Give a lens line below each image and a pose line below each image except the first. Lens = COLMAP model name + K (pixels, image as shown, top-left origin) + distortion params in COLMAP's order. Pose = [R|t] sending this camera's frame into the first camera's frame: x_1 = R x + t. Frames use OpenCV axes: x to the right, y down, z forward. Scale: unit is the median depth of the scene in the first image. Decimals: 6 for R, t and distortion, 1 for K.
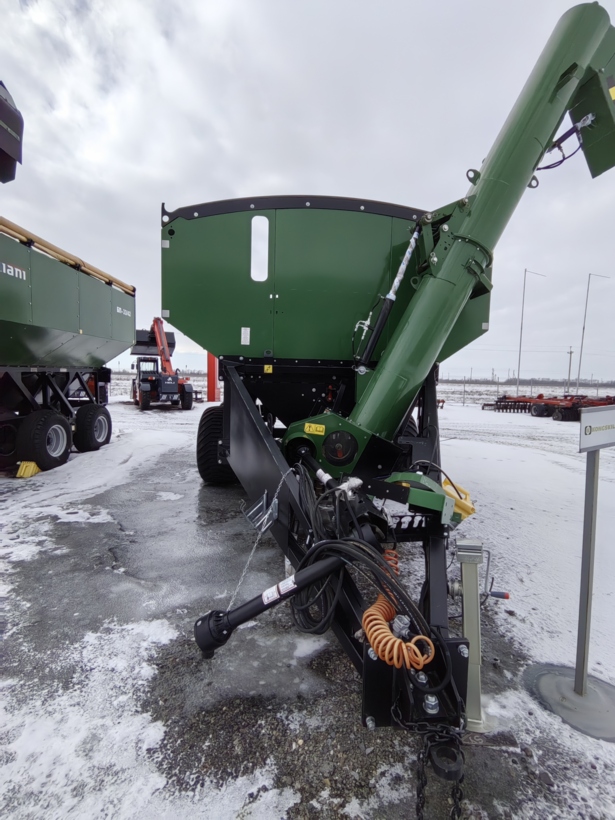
lens RADIAL K [[380.8, 0, 328.5], [0, 380.8, 412.1], [0, 0, 1]] dist [0.001190, -0.010674]
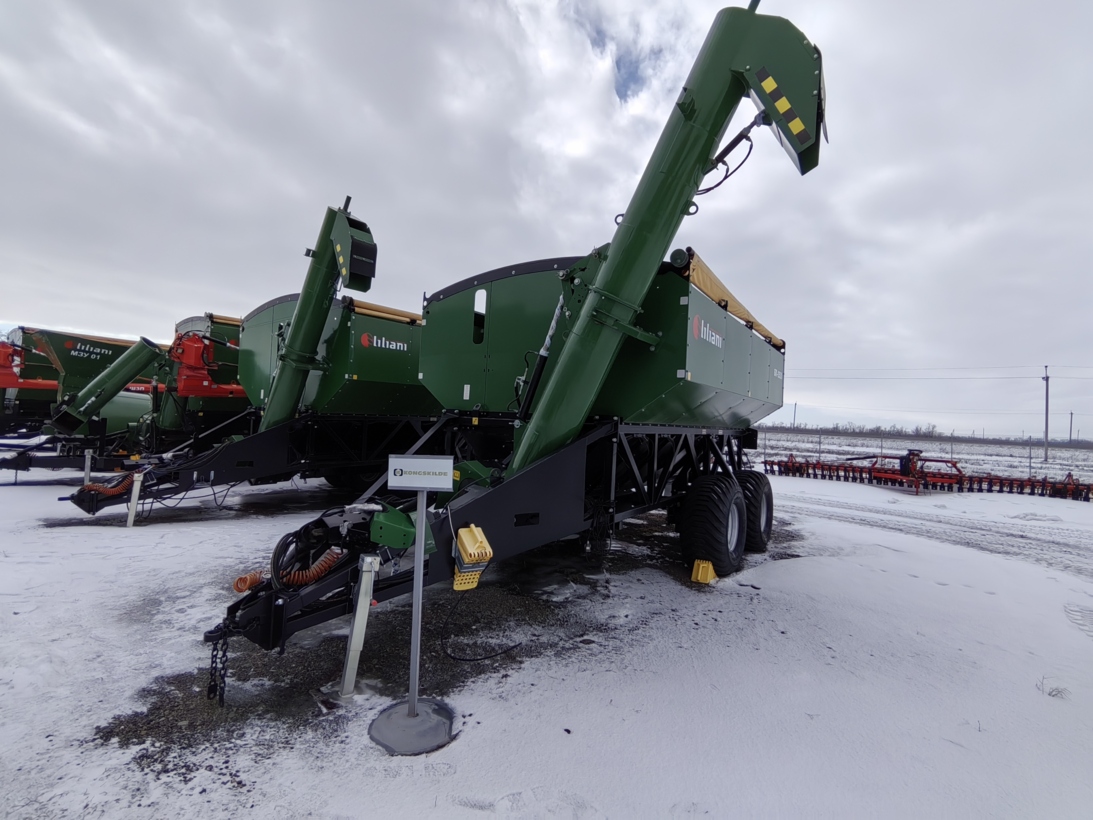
lens RADIAL K [[529.6, 0, 580.6], [0, 529.6, 407.5], [0, 0, 1]] dist [-0.017210, -0.000039]
pose [[0.781659, -0.001268, -0.623704, 1.178281], [-0.084487, 0.990565, -0.107899, -0.014310], [0.617957, 0.137035, 0.774177, -0.008090]]
